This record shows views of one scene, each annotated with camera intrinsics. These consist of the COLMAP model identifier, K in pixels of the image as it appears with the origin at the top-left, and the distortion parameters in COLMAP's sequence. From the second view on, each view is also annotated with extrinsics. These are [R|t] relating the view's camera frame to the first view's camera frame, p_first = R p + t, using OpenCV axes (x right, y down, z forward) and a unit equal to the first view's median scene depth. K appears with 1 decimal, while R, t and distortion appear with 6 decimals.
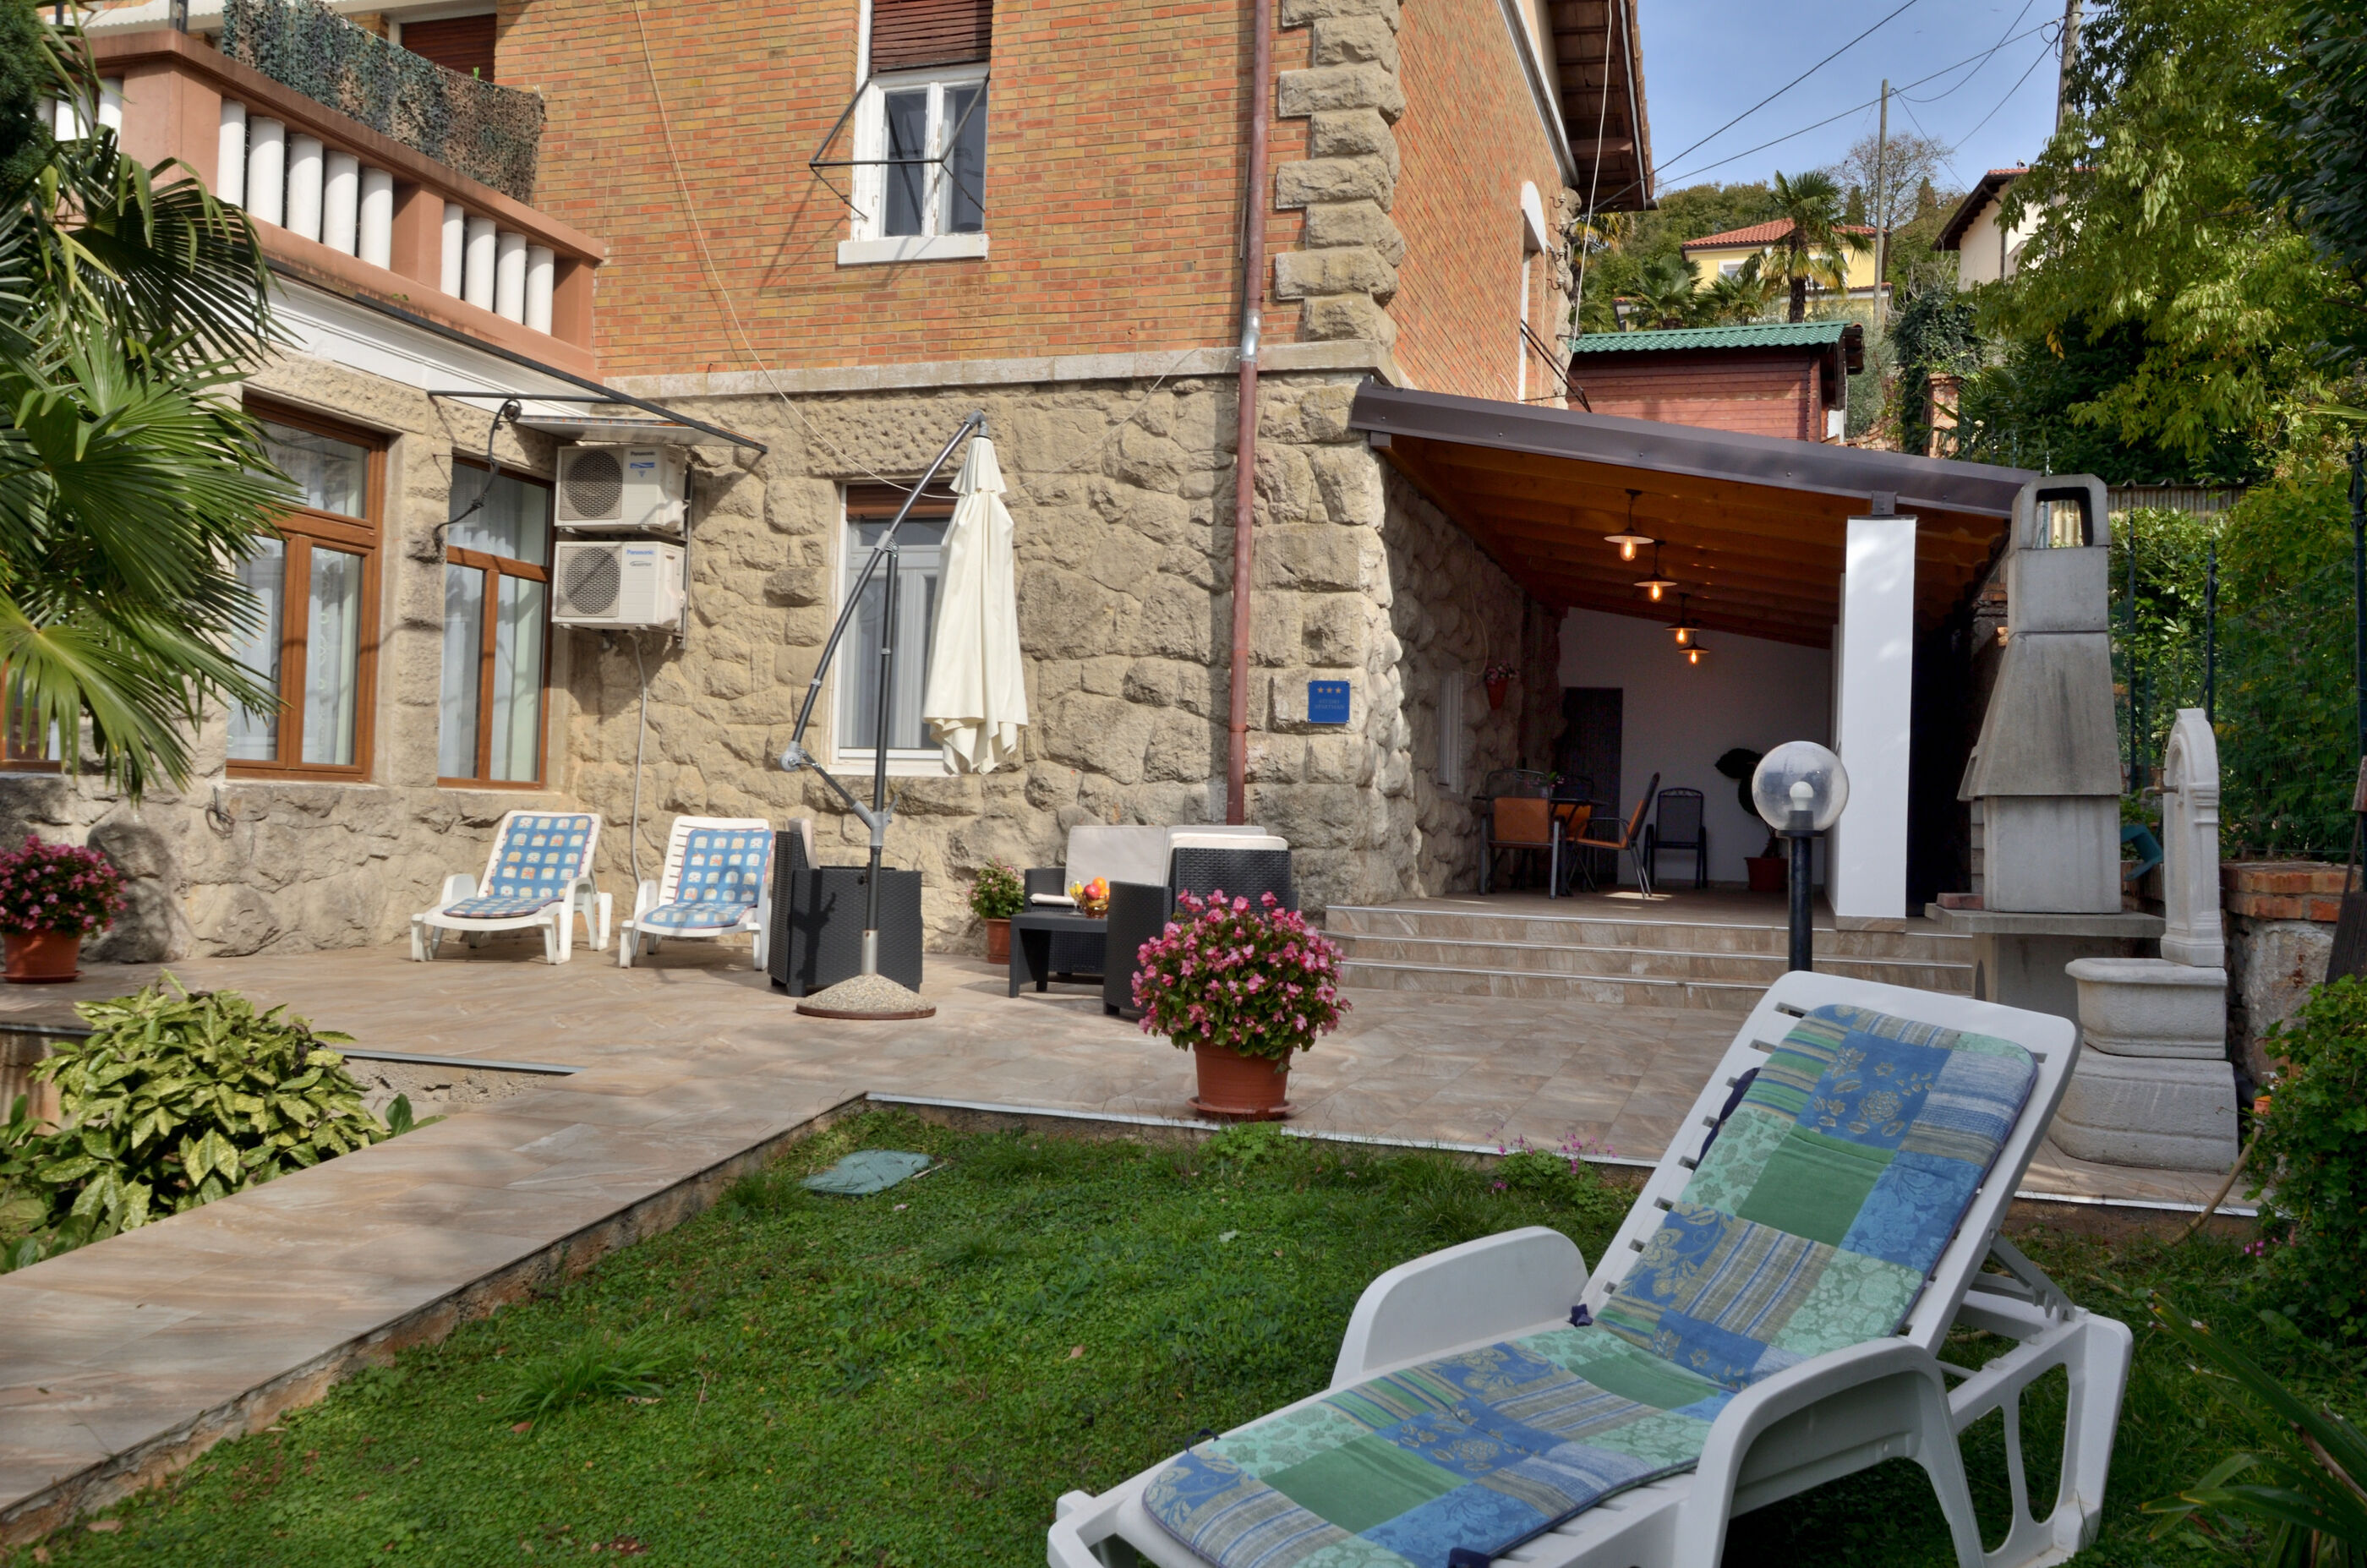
lens RADIAL K [[1895.4, 0, 1183.5], [0, 1895.4, 784.0], [0, 0, 1]] dist [-0.000269, 0.011758]
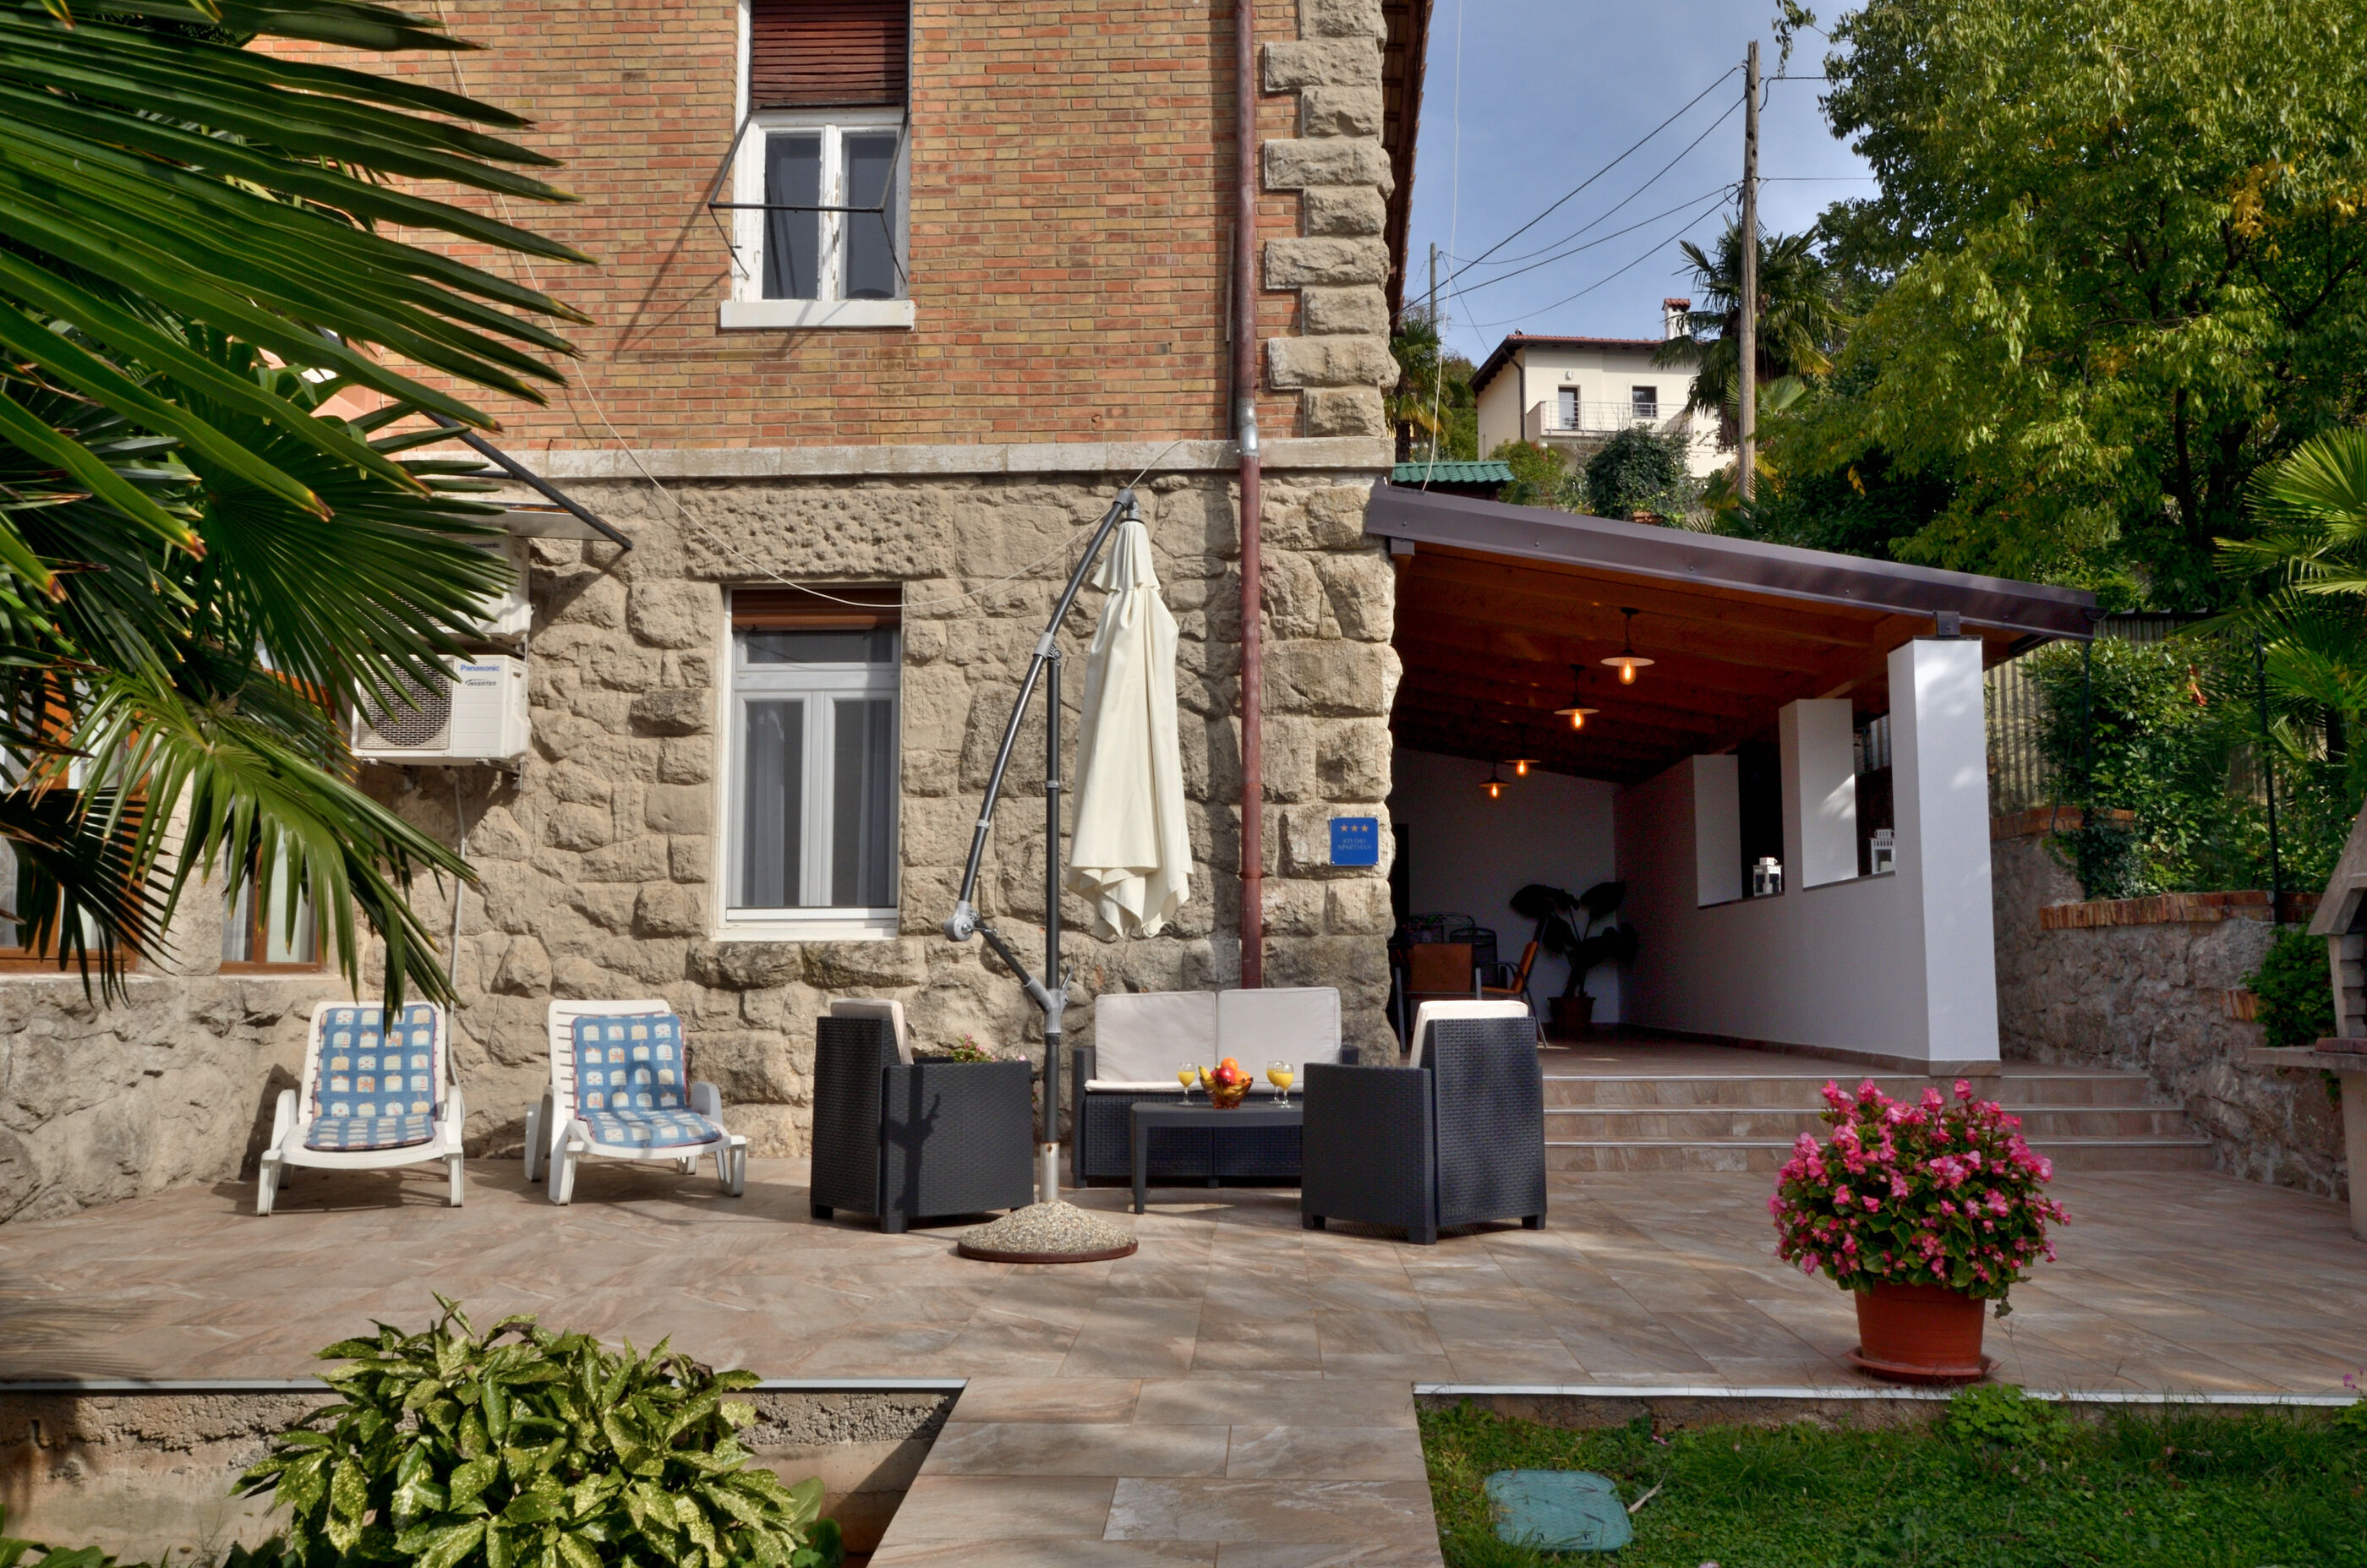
lens RADIAL K [[1946.5, 0, 1209.4], [0, 1946.5, 780.7], [0, 0, 1]] dist [-0.008442, 0.054587]
pose [[0.963108, -0.008327, 0.268986, -0.219063], [0.028781, 0.996976, -0.072190, -0.007835], [-0.267572, 0.077268, 0.960435, 0.143473]]
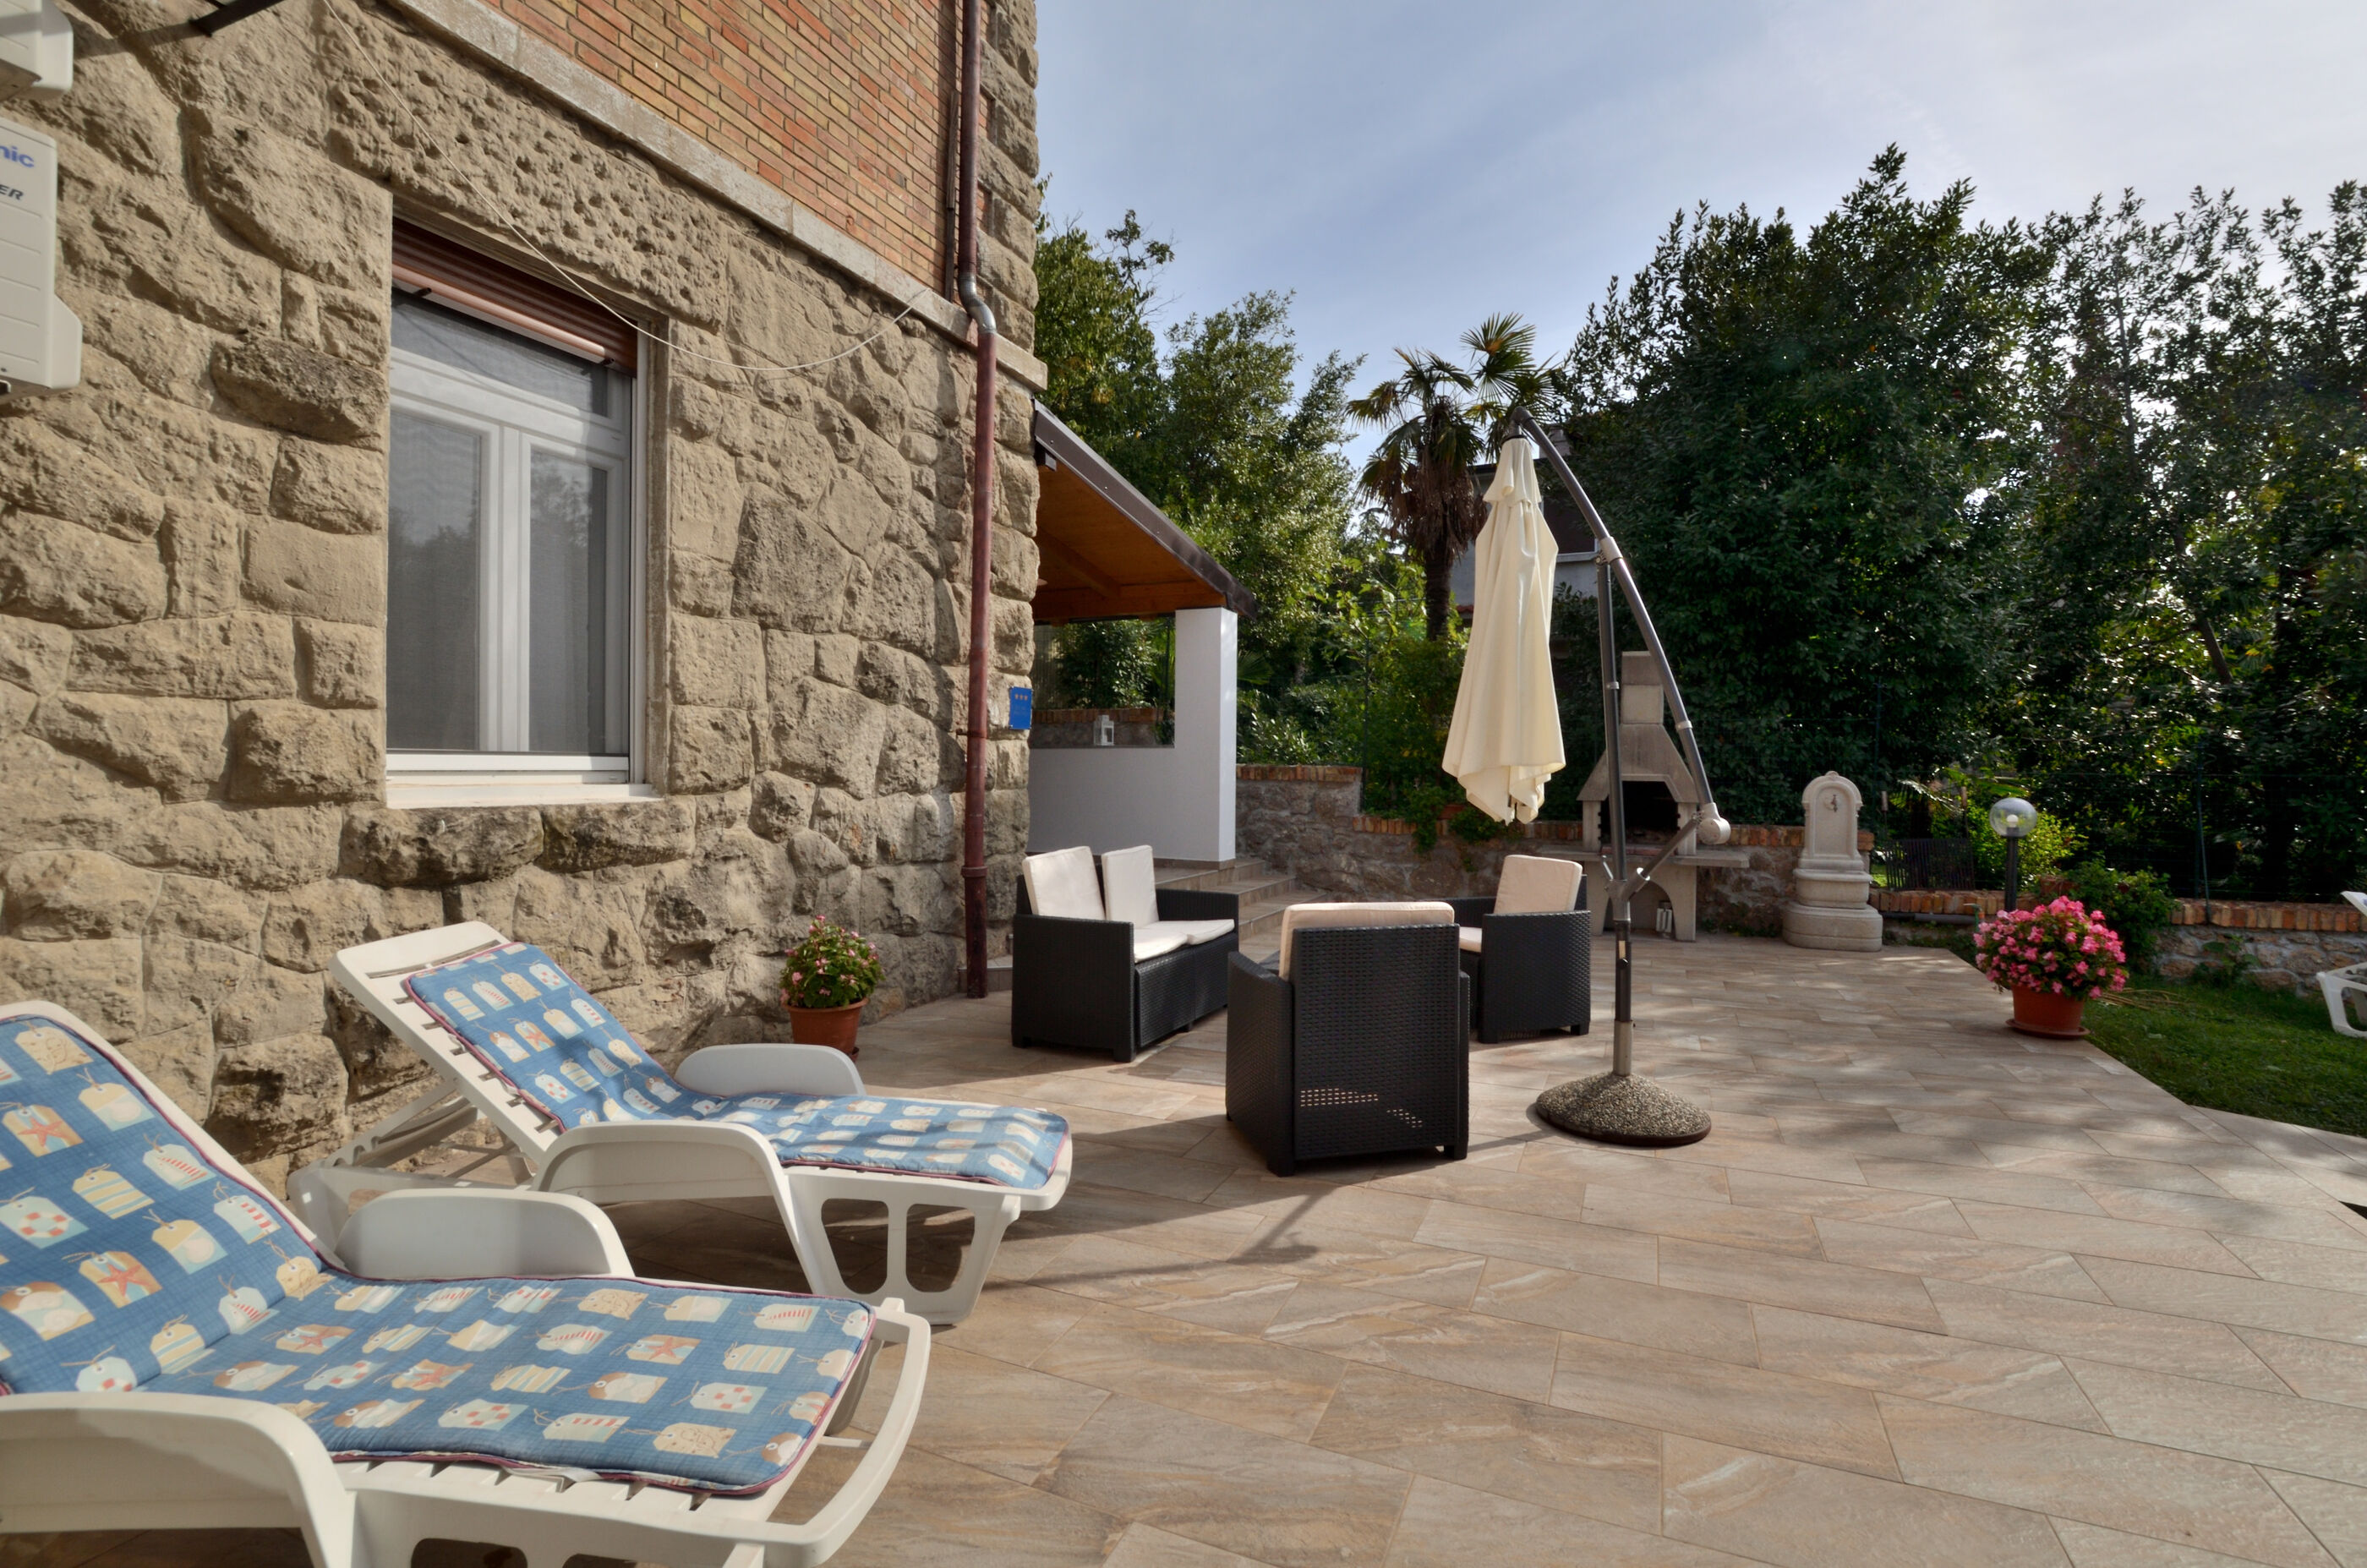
lens RADIAL K [[1050.0, 0, 1208.7], [0, 1050.0, 783.8], [0, 0, 1]] dist [-0.036451, 0.006958]
pose [[0.097313, -0.044598, 0.994254, -0.449652], [-0.027655, 0.998489, 0.047495, -0.031061], [-0.994870, -0.032118, 0.095932, 0.805659]]
